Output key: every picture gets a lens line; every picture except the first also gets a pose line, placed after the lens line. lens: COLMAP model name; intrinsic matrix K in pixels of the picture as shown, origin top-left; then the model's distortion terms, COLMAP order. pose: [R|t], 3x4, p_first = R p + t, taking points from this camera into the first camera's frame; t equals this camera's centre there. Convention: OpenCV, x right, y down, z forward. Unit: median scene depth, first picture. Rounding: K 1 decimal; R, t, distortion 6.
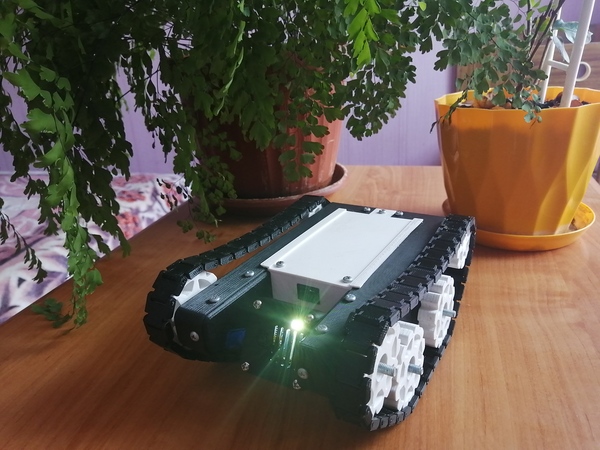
lens RADIAL K [[485.3, 0, 300.0], [0, 485.3, 225.0], [0, 0, 1]] dist [-0.047746, 0.067969]
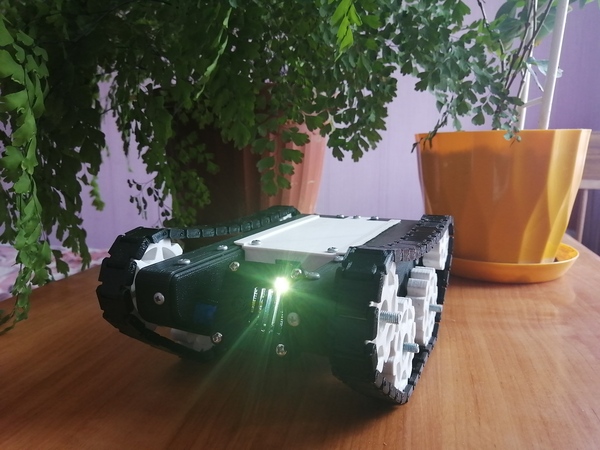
lens RADIAL K [[487.2, 0, 300.0], [0, 487.2, 225.0], [0, 0, 1]] dist [-0.052292, 0.069934]
pose [[0.998004, 0.050548, 0.037860, 0.011616], [-0.041475, 0.976672, -0.210695, 0.182667], [-0.047627, 0.208704, 0.976818, 0.070487]]
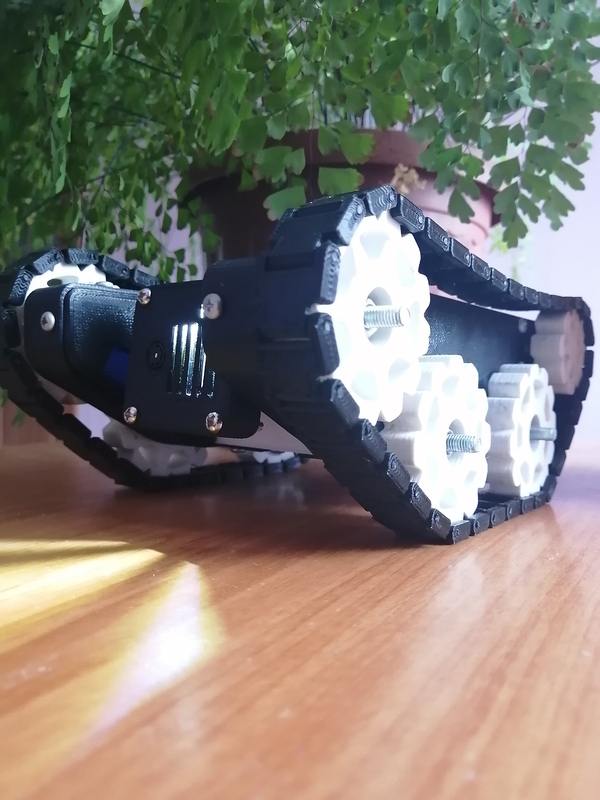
lens RADIAL K [[656.0, 0, 300.0], [0, 656.0, 400.0], [0, 0, 1]] dist [-0.071230, 0.091209]
pose [[0.953899, 0.098380, -0.283545, 0.183252], [-0.188398, 0.931704, -0.310539, 0.226189], [0.233629, 0.349642, 0.907286, 0.508060]]
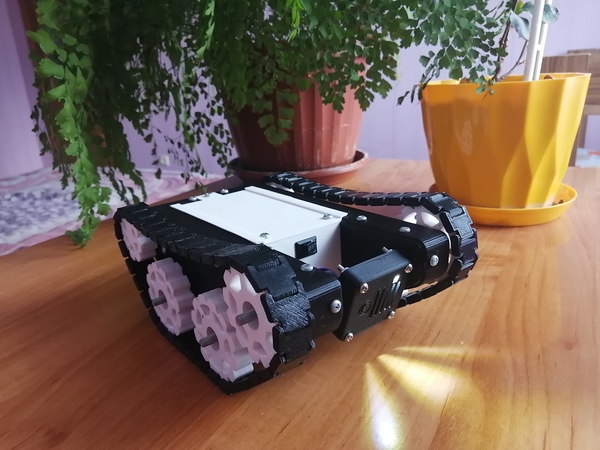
lens RADIAL K [[487.2, 0, 300.0], [0, 487.2, 225.0], [0, 0, 1]] dist [-0.052292, 0.069934]
pose [[0.970707, 0.082032, -0.225830, 0.341605], [-0.092325, 0.995100, -0.035383, 0.144931], [0.221821, 0.055196, 0.973524, -0.111406]]
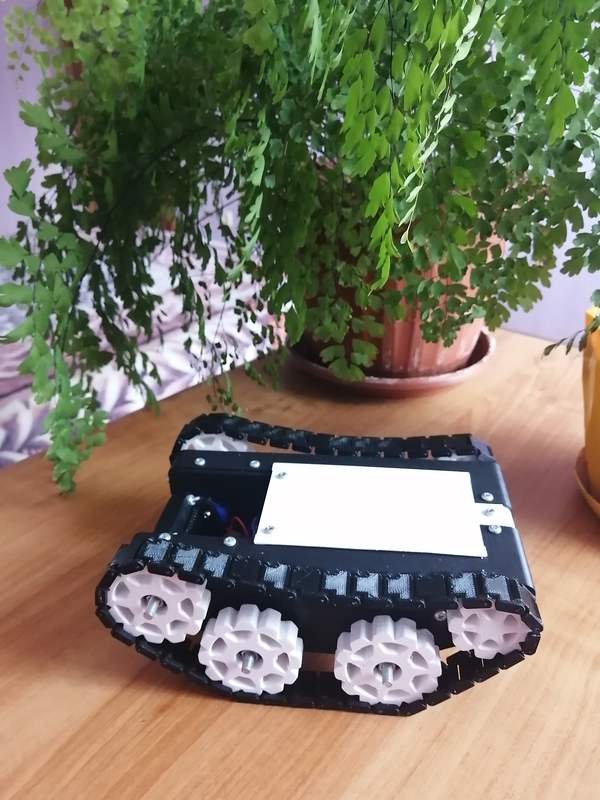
lens RADIAL K [[649.5, 0, 300.0], [0, 649.5, 400.0], [0, 0, 1]] dist [-0.052292, 0.069934]
pose [[0.909377, 0.234933, -0.343277, 0.298986], [-0.195334, 0.969773, 0.146234, -0.210535], [0.367256, -0.065928, 0.927780, 0.022744]]
